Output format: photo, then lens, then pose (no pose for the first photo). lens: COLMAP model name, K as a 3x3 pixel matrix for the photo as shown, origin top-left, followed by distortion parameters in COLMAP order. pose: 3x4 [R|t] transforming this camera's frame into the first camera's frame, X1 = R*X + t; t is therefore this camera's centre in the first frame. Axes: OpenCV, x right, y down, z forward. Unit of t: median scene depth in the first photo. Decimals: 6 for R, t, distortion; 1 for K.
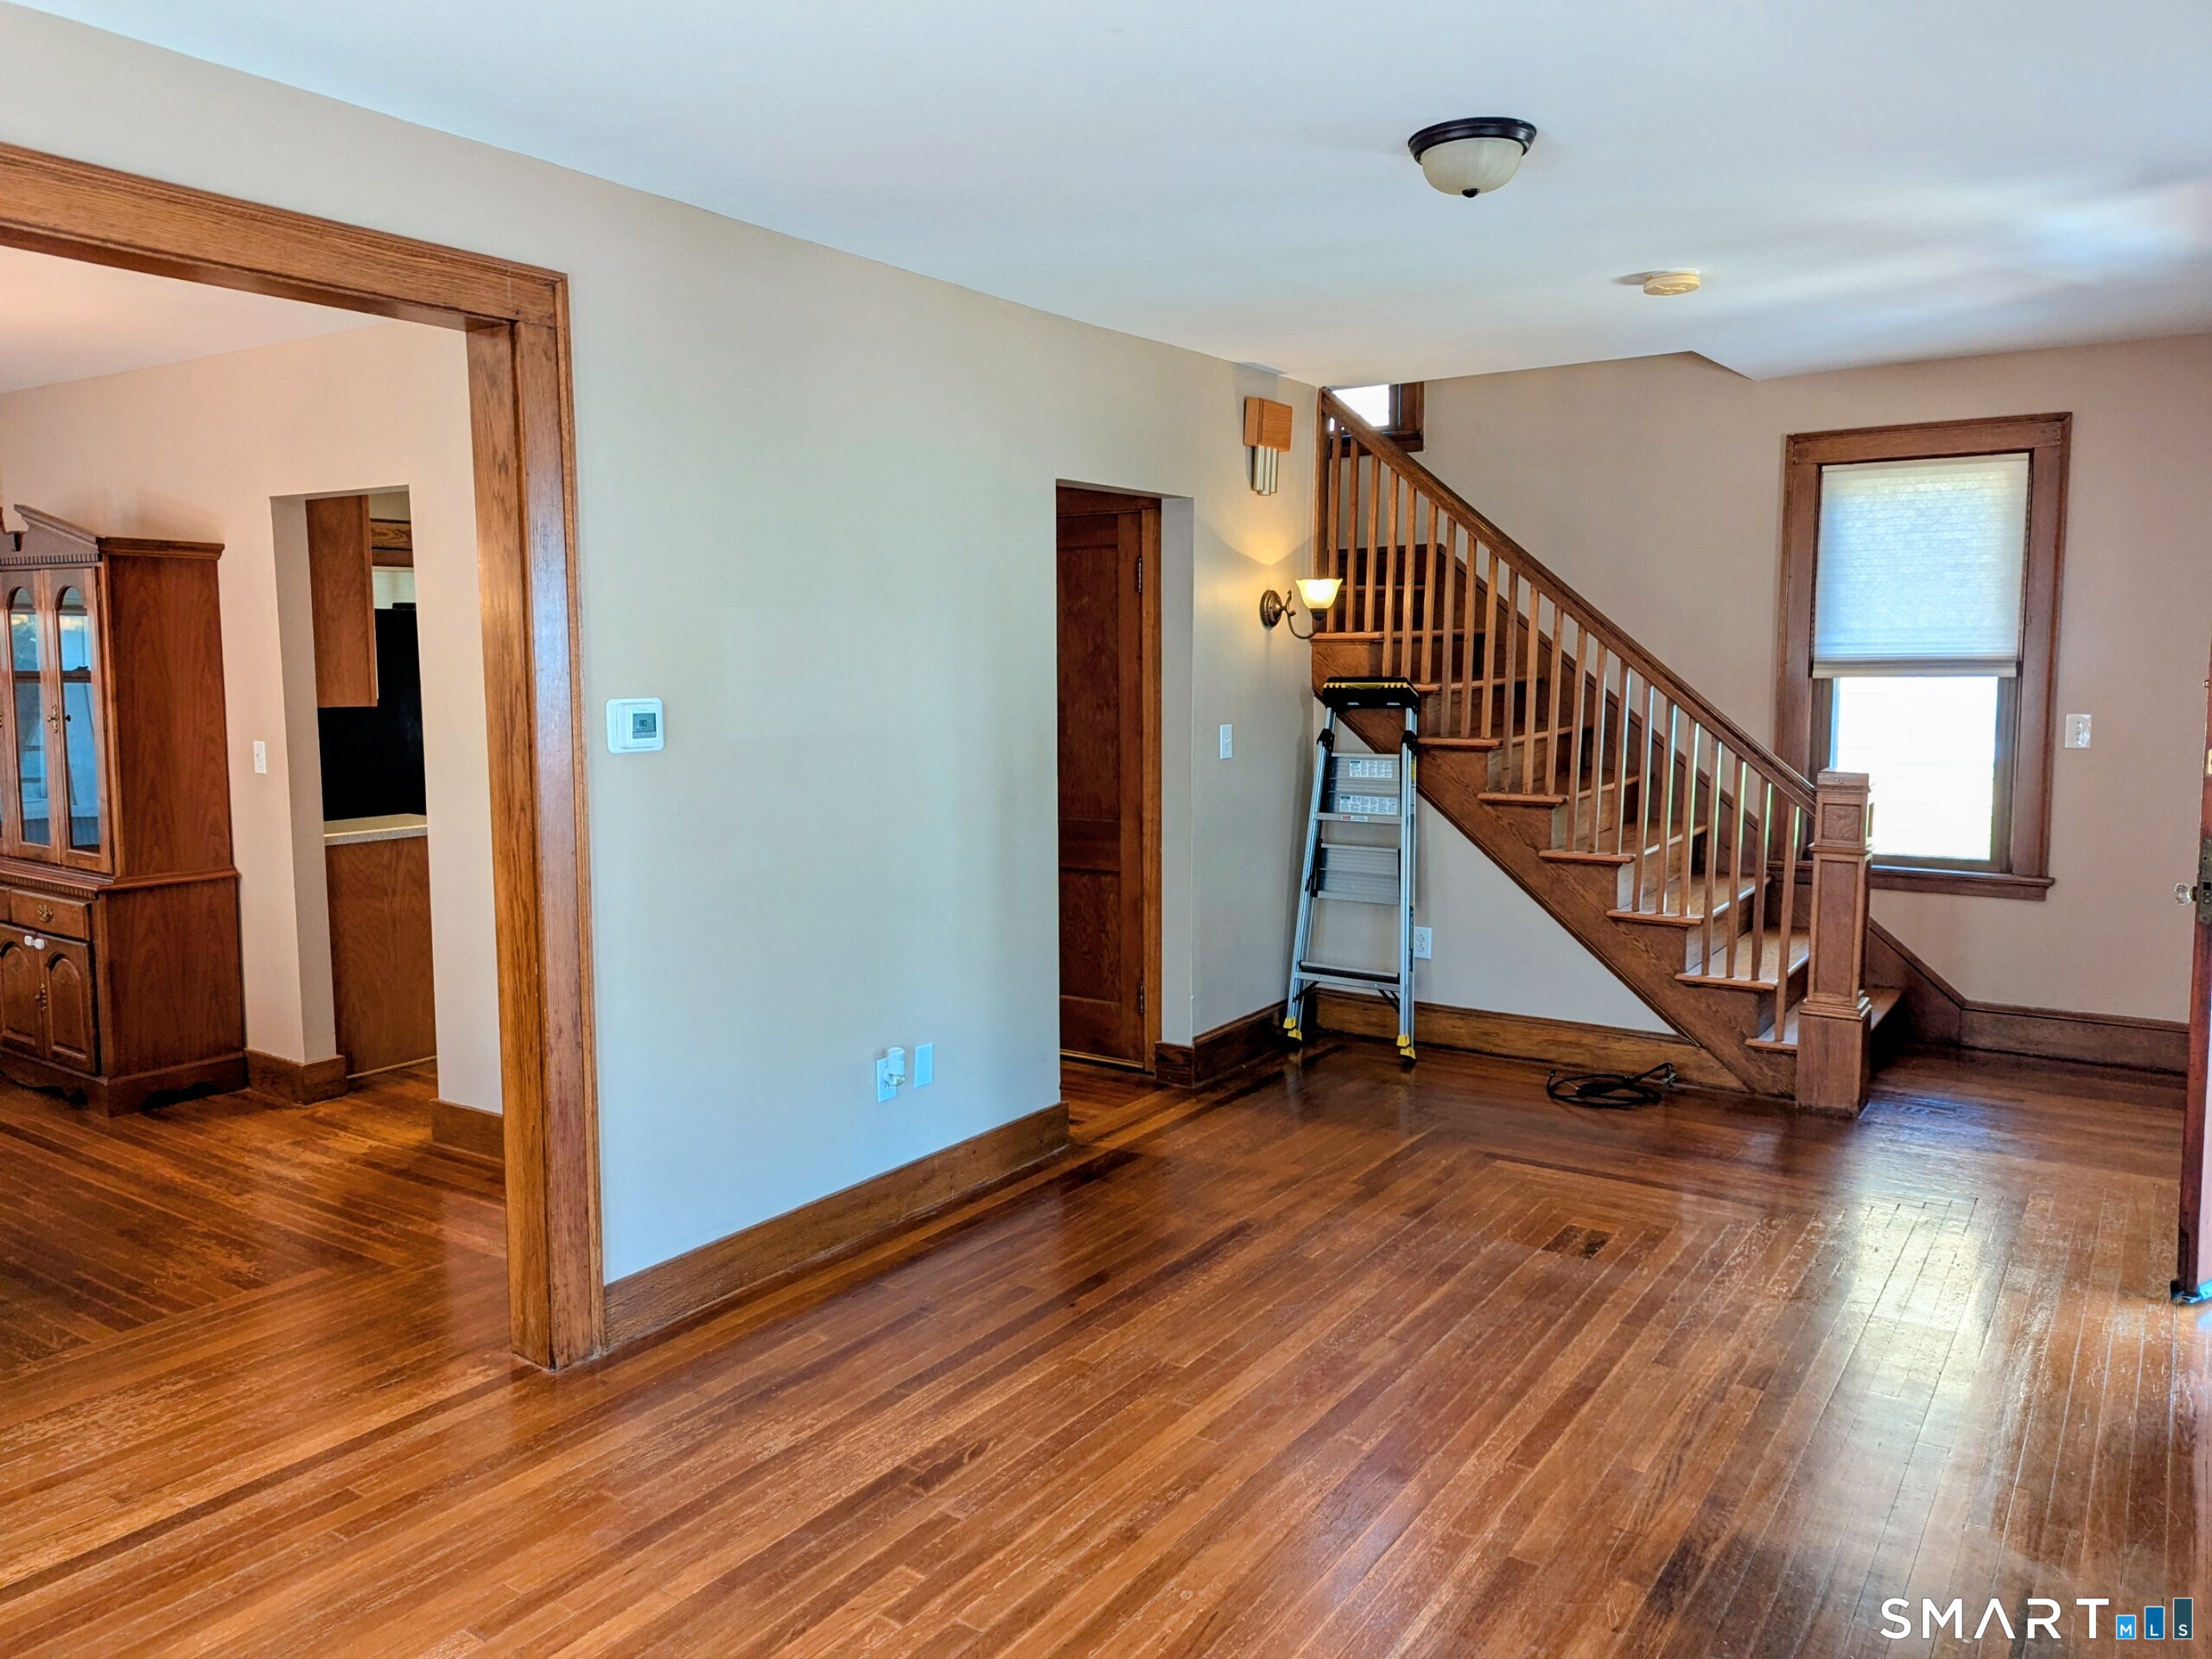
lens RADIAL K [[1582.1, 0, 1109.5], [0, 1582.1, 824.8], [0, 0, 1]] dist [0.047989, -0.046320]
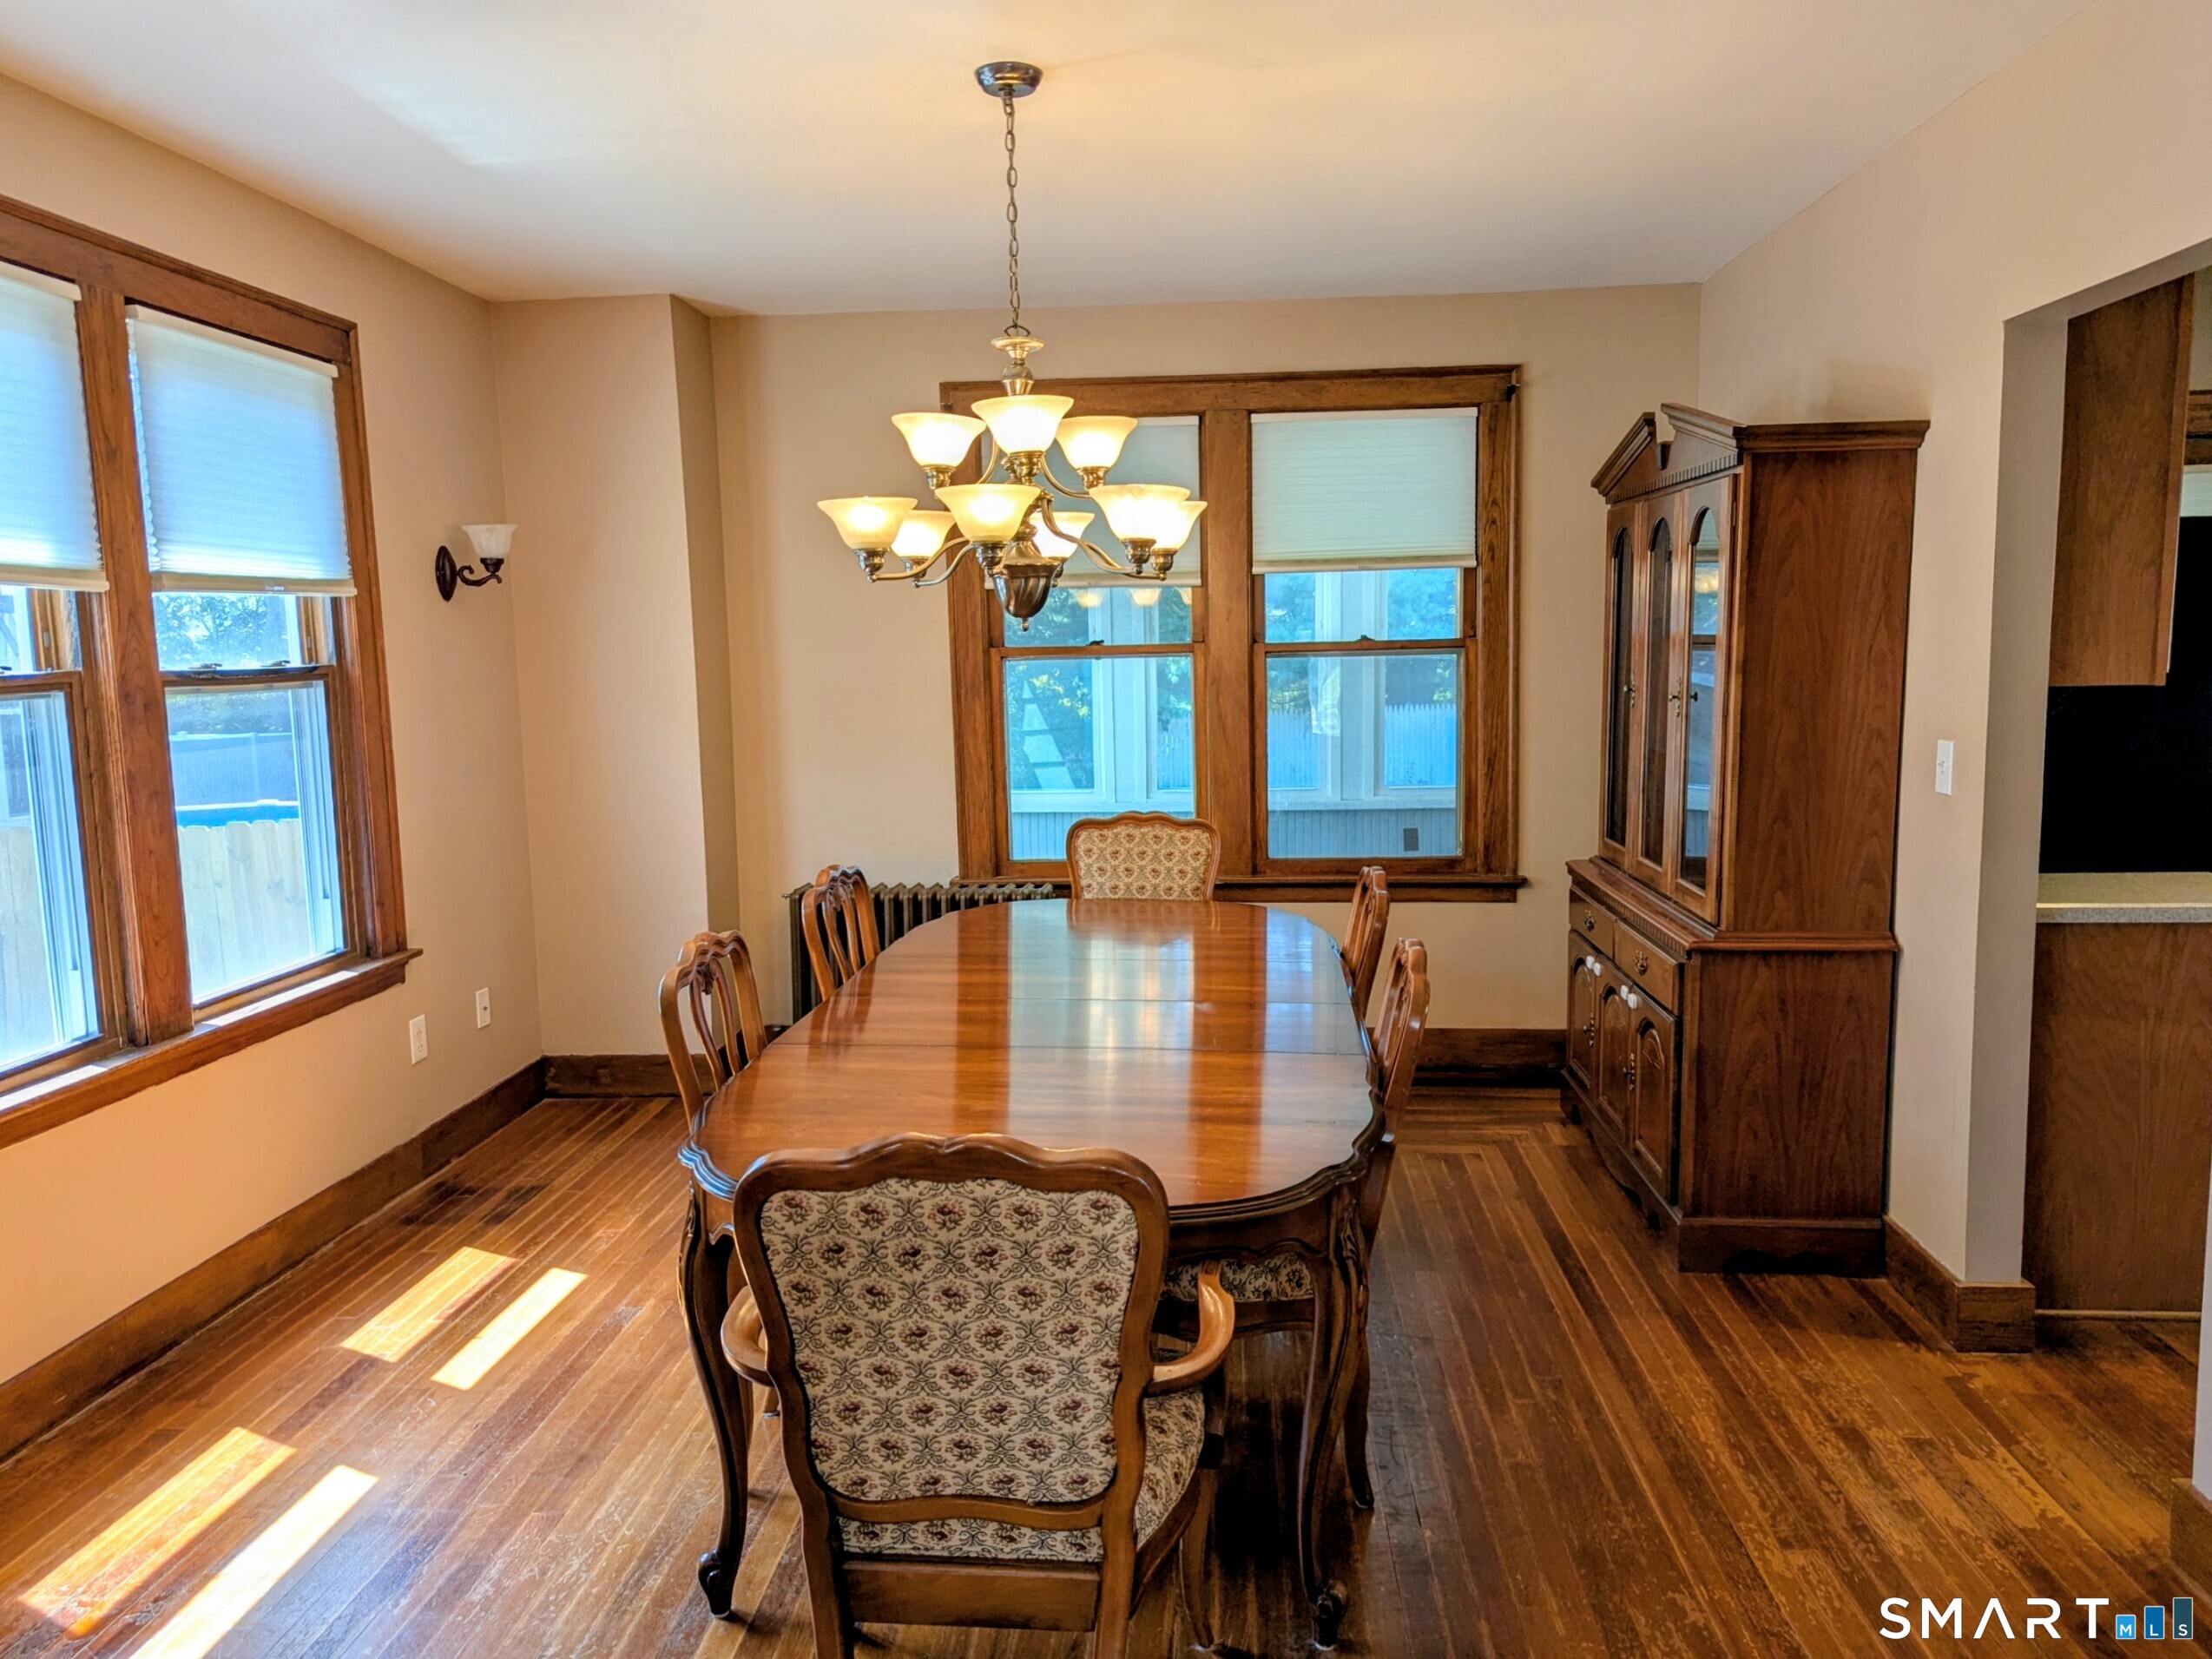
lens RADIAL K [[1582.1, 0, 1111.1], [0, 1582.1, 826.5], [0, 0, 1]] dist [0.047989, -0.046320]
pose [[0.511106, 0.090195, -0.854772, -0.173614], [-0.075651, 0.995340, 0.059792, -0.032209], [0.856182, 0.034104, 0.515547, 0.419500]]
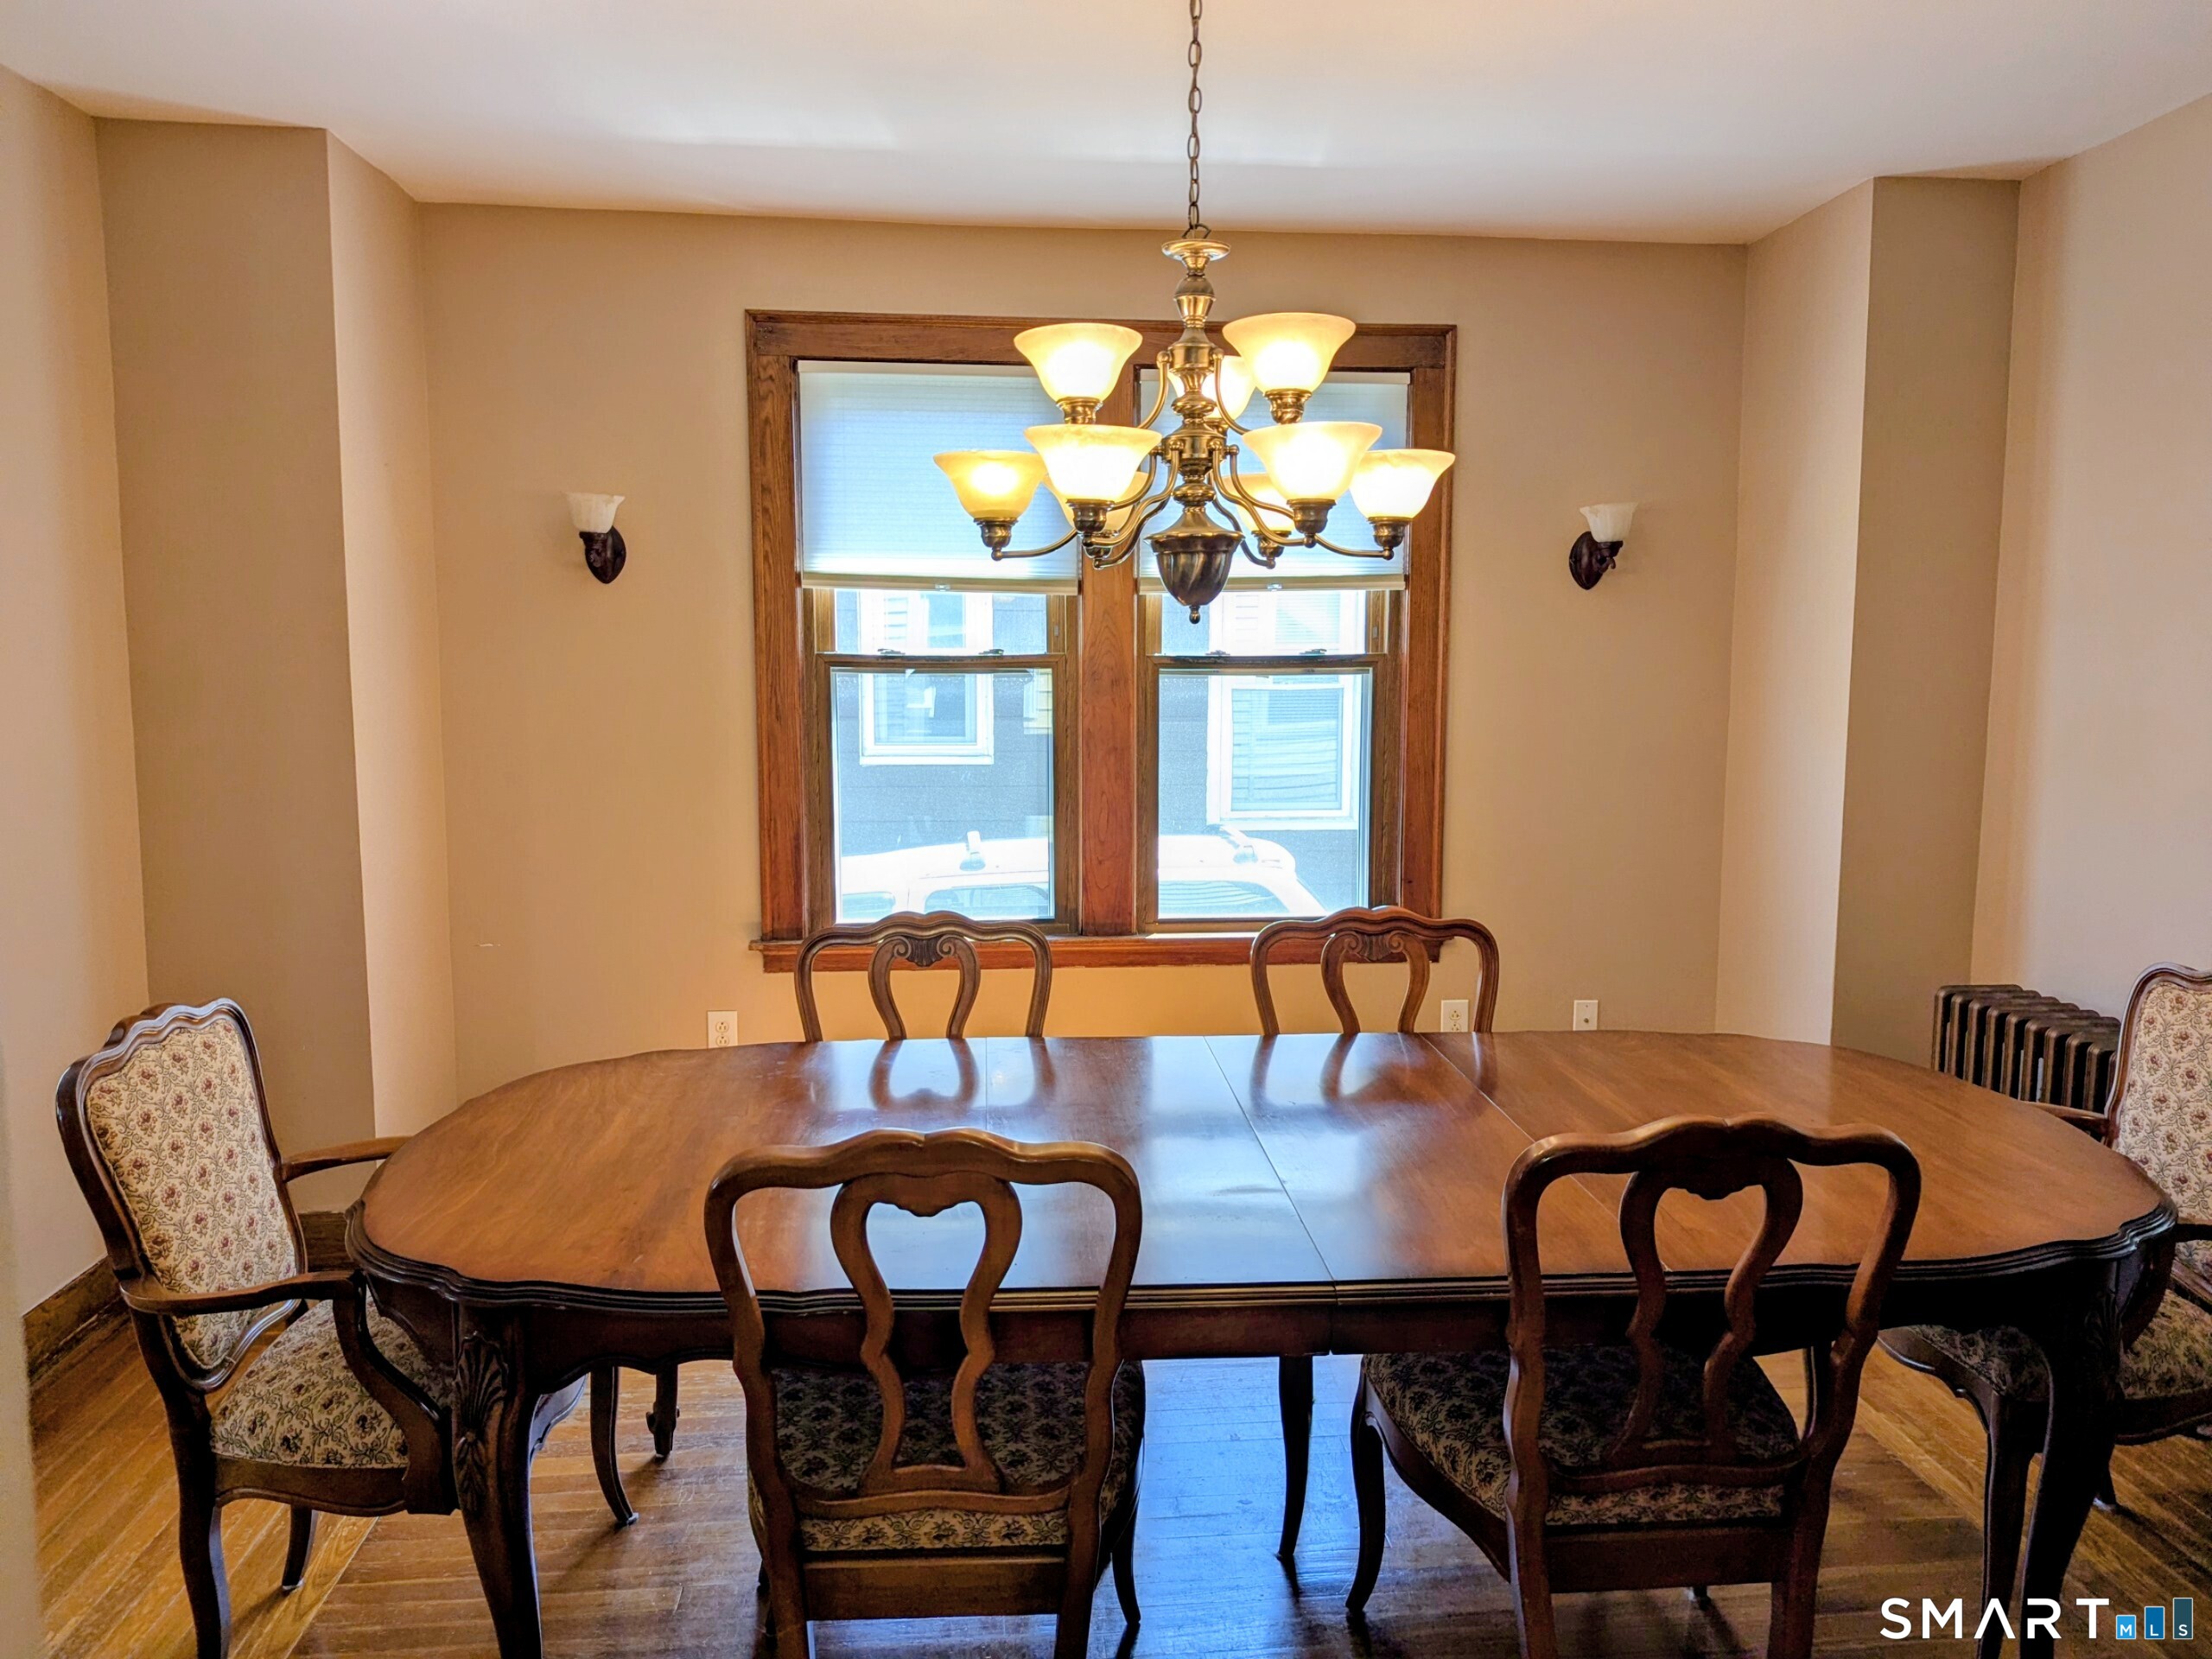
lens RADIAL K [[1582.1, 0, 1111.4], [0, 1582.1, 828.2], [0, 0, 1]] dist [0.047989, -0.046320]
pose [[-0.778345, 0.069129, -0.624019, -0.358549], [-0.068724, 0.978566, 0.194126, -0.086258], [0.624064, 0.193982, -0.756912, 0.942873]]
